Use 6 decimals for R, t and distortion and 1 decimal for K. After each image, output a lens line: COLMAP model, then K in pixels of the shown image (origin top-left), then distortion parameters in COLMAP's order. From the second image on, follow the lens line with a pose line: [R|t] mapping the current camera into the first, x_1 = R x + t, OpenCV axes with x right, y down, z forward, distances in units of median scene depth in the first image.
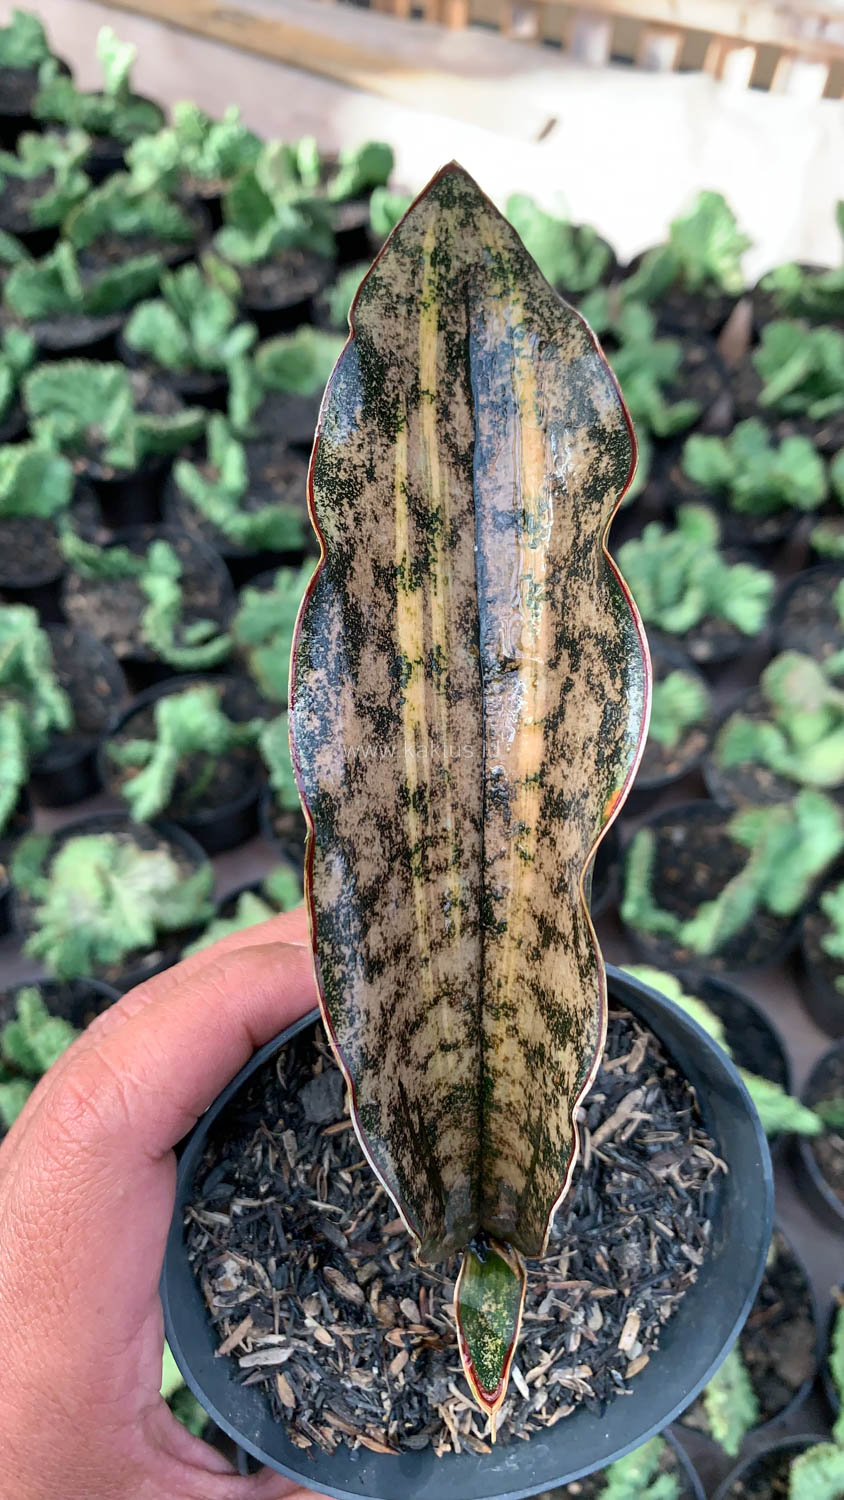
lens RADIAL K [[1167.3, 0, 413.8], [0, 1167.3, 755.9], [0, 0, 1]] dist [0.185576, -0.462623]
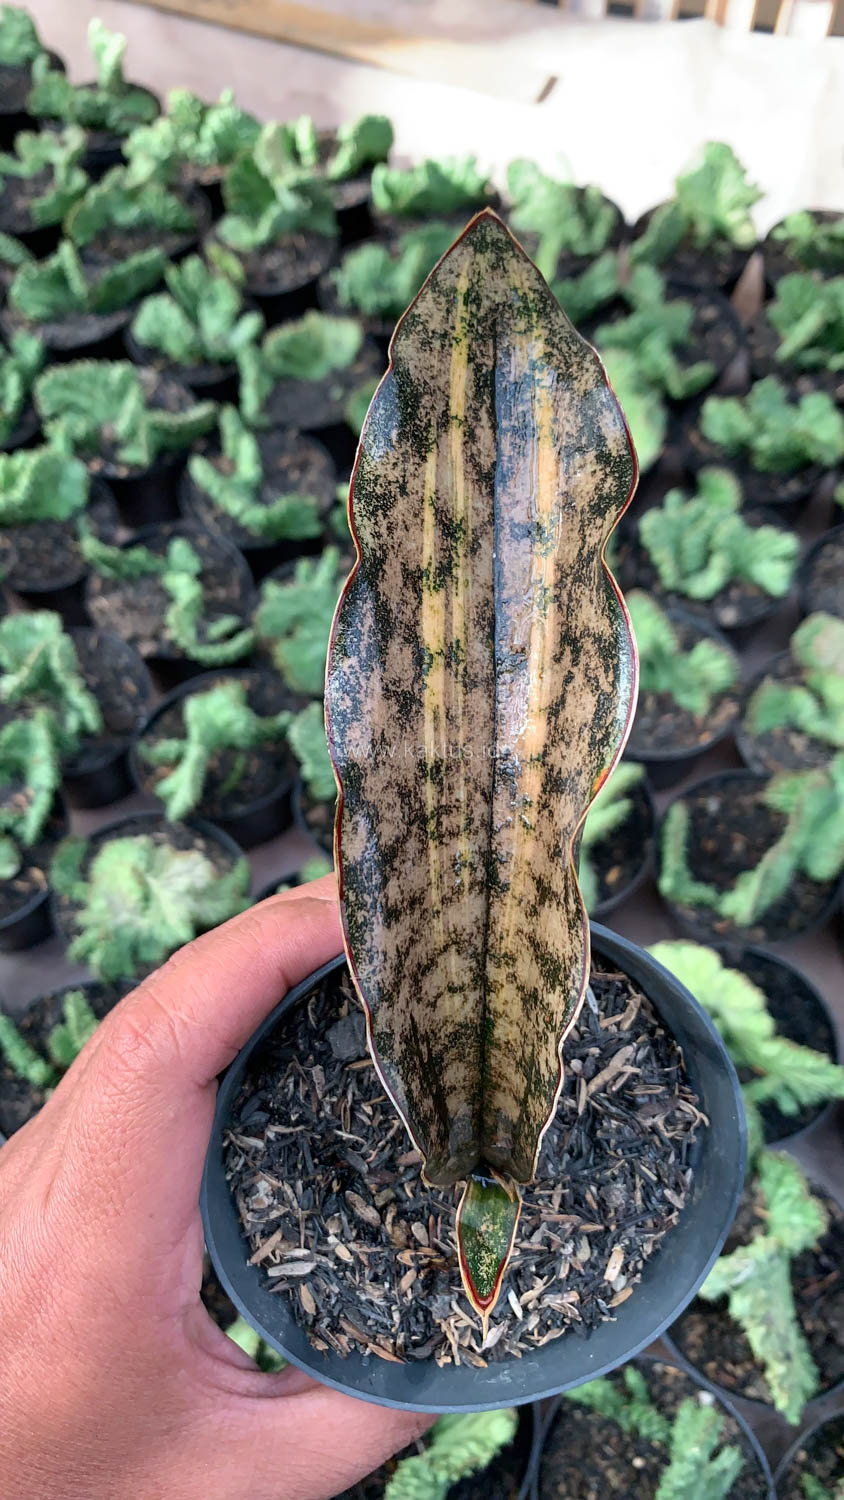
lens RADIAL K [[1160.0, 0, 413.8], [0, 1160.0, 757.4], [0, 0, 1]] dist [0.242642, -0.710731]
pose [[0.998751, 0.032913, -0.037581, 0.024962], [-0.032669, 0.999441, 0.007106, 0.014510], [0.037794, -0.005869, 0.999268, -0.143971]]
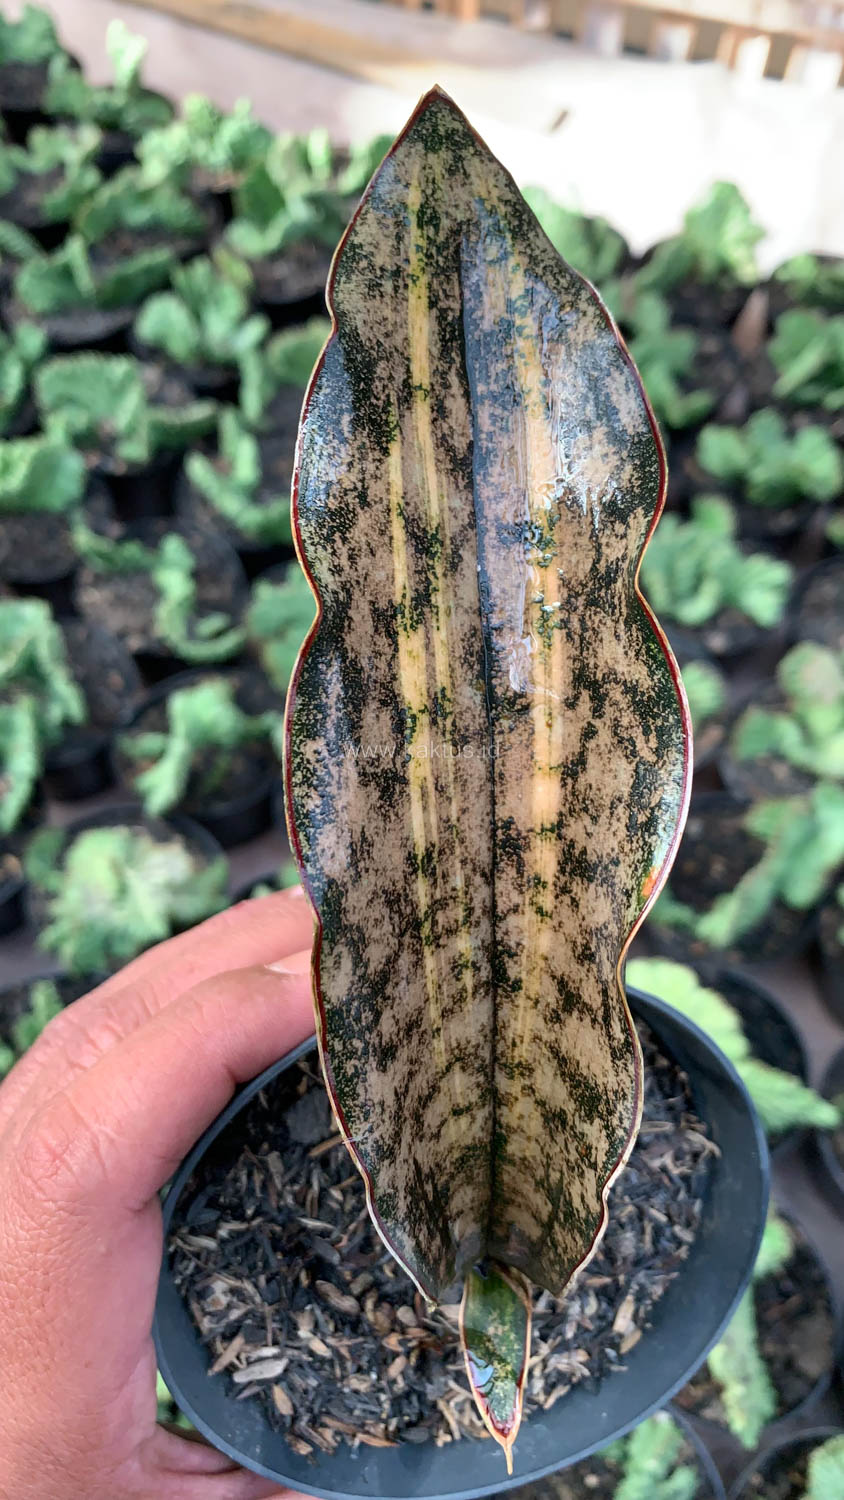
lens RADIAL K [[1184.0, 0, 420.6], [0, 1184.0, 757.8], [0, 0, 1]] dist [0.155473, -0.421936]
pose [[0.995883, -0.037441, 0.082556, -0.072204], [0.025096, 0.988995, 0.145805, -0.173589], [-0.087106, -0.143133, 0.985863, 0.110264]]
